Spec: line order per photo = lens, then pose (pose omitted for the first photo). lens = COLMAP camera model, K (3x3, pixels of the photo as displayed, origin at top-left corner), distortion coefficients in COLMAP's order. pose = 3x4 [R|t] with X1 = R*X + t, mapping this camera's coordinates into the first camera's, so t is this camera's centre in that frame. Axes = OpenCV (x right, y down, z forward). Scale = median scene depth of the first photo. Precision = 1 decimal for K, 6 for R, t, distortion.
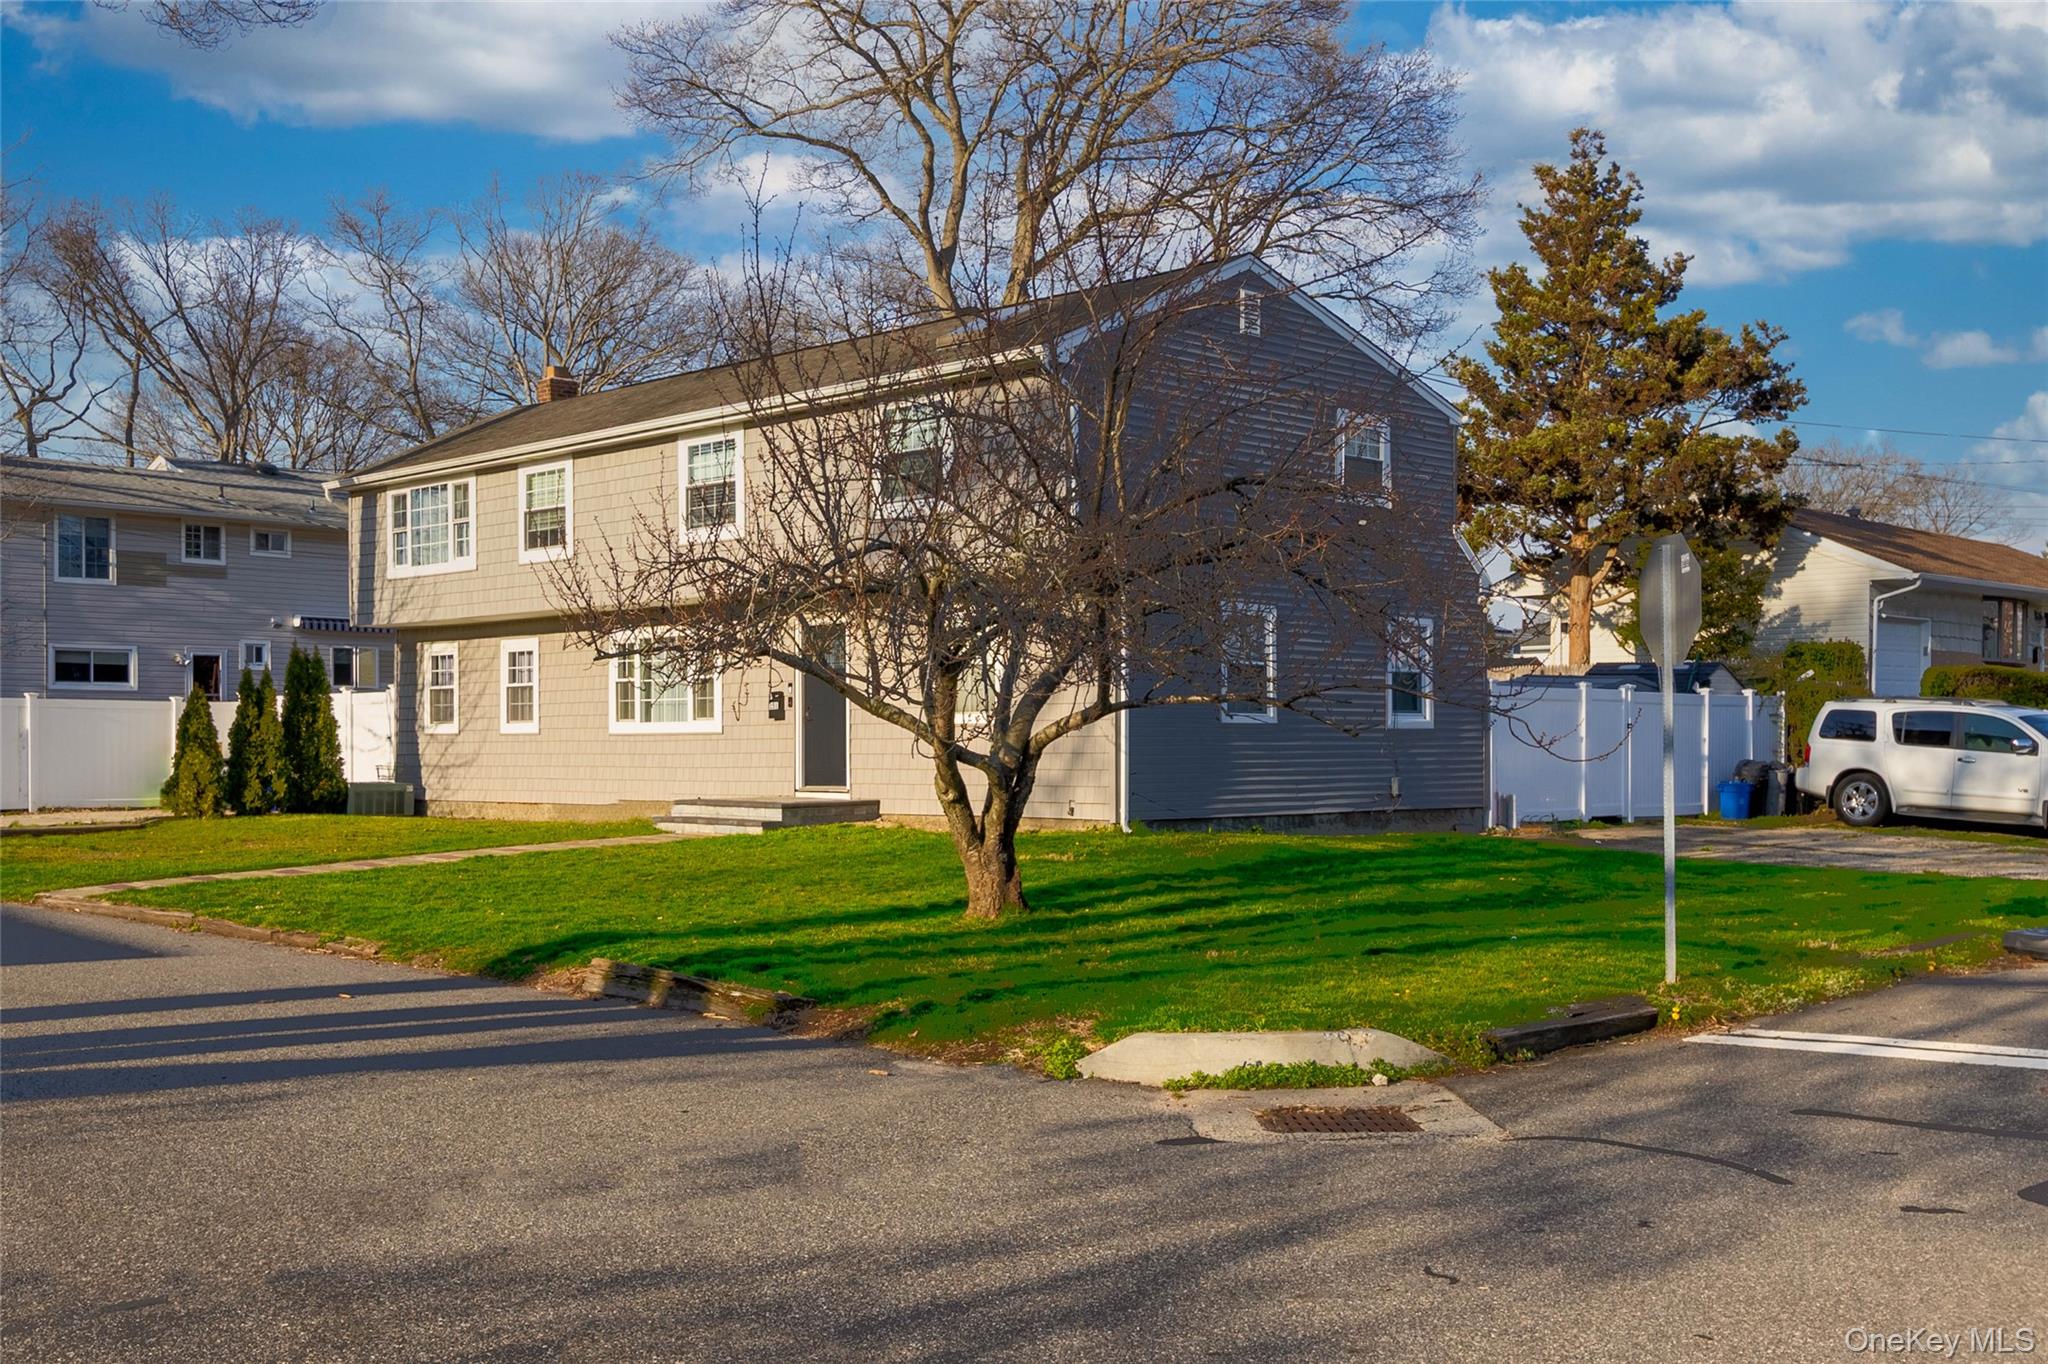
lens RADIAL K [[2082.6, 0, 1003.4], [0, 2082.6, 760.6], [0, 0, 1]] dist [0.014851, 0.000000]
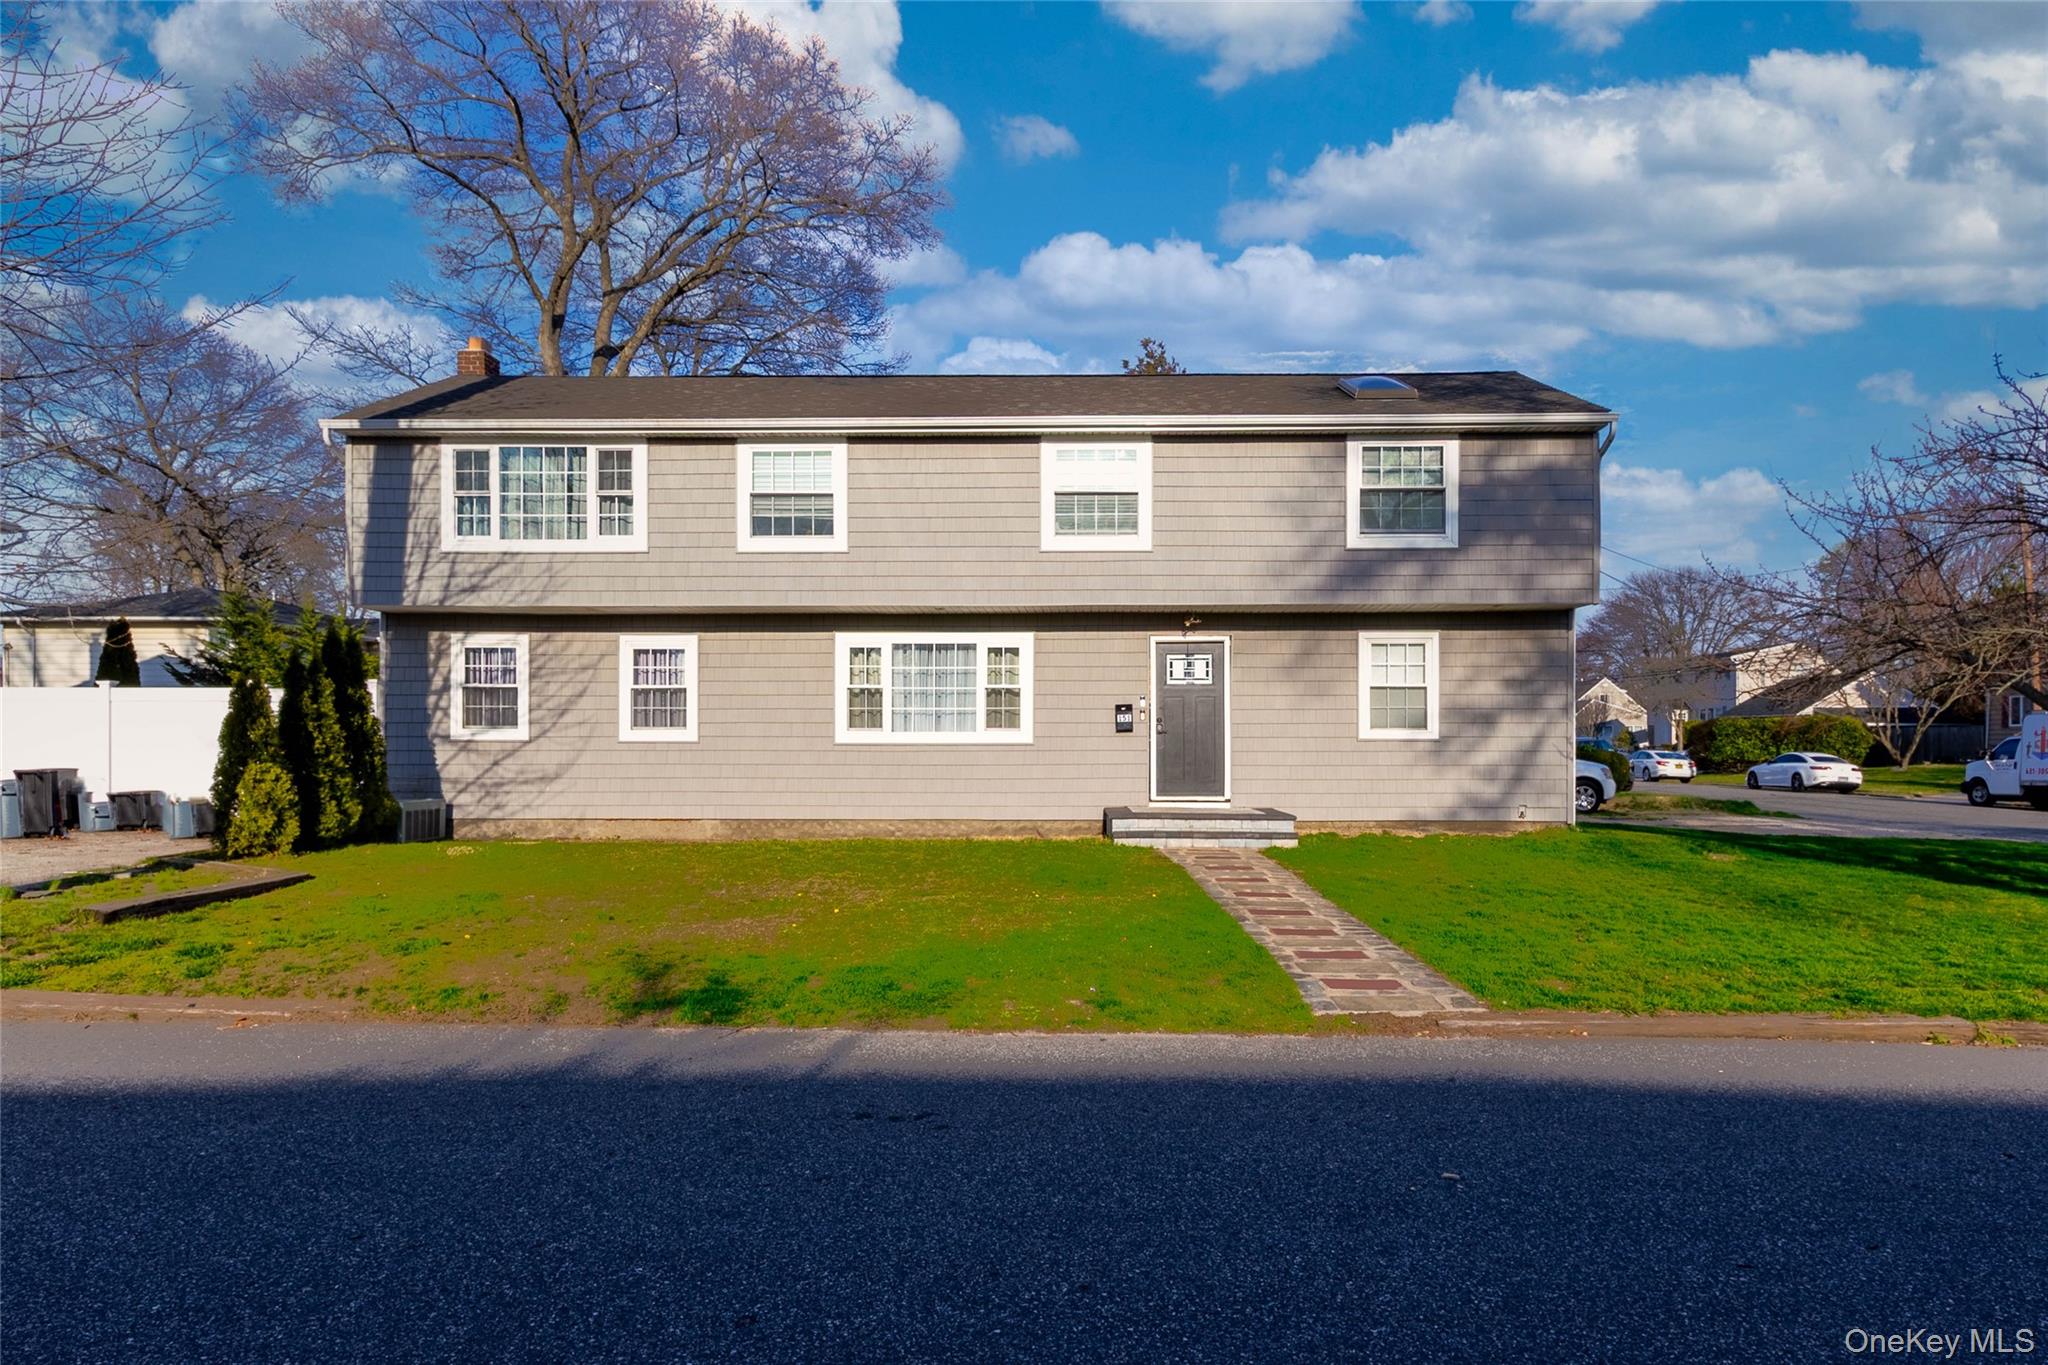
lens RADIAL K [[1271.6, 0, 1055.8], [0, 1271.6, 761.5], [0, 0, 1]] dist [-0.003451, 0.002564]
pose [[0.722446, -0.001633, 0.691425, -0.479642], [0.001018, 0.999999, 0.001298, -0.005166], [-0.691427, -0.000233, 0.722447, 0.486597]]
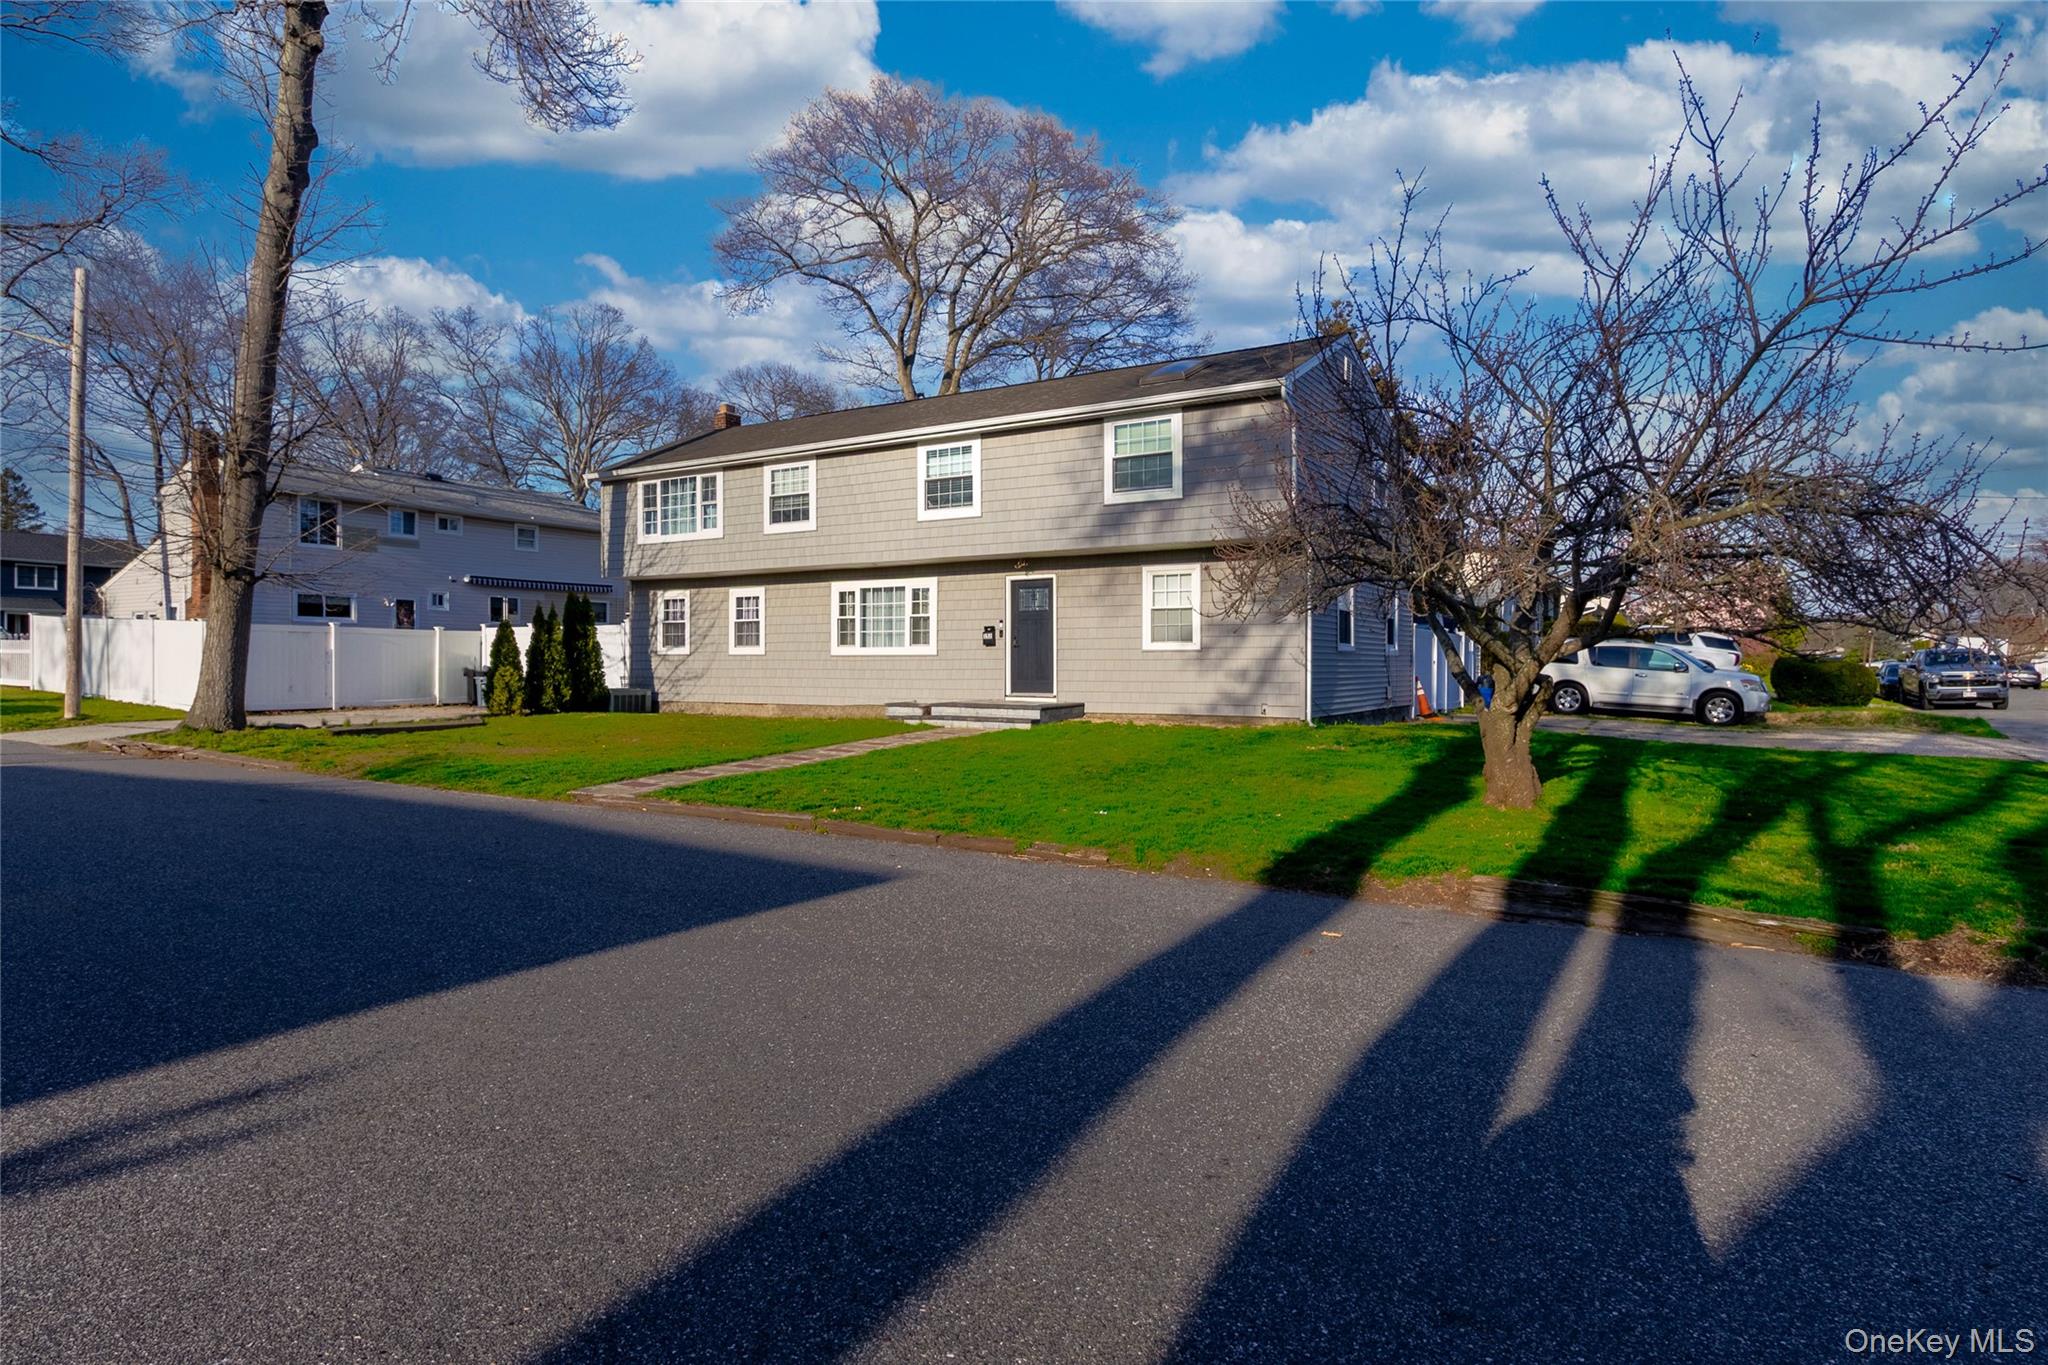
lens RADIAL K [[1120.5, 0, 1004.4], [0, 1120.5, 673.5], [0, 0, 1]] dist [0.011884, 0.003424]
pose [[0.975631, 0.002290, 0.219408, -0.226271], [-0.002697, 0.999995, 0.001556, -0.001839], [-0.219403, -0.002110, 0.975632, 0.214152]]
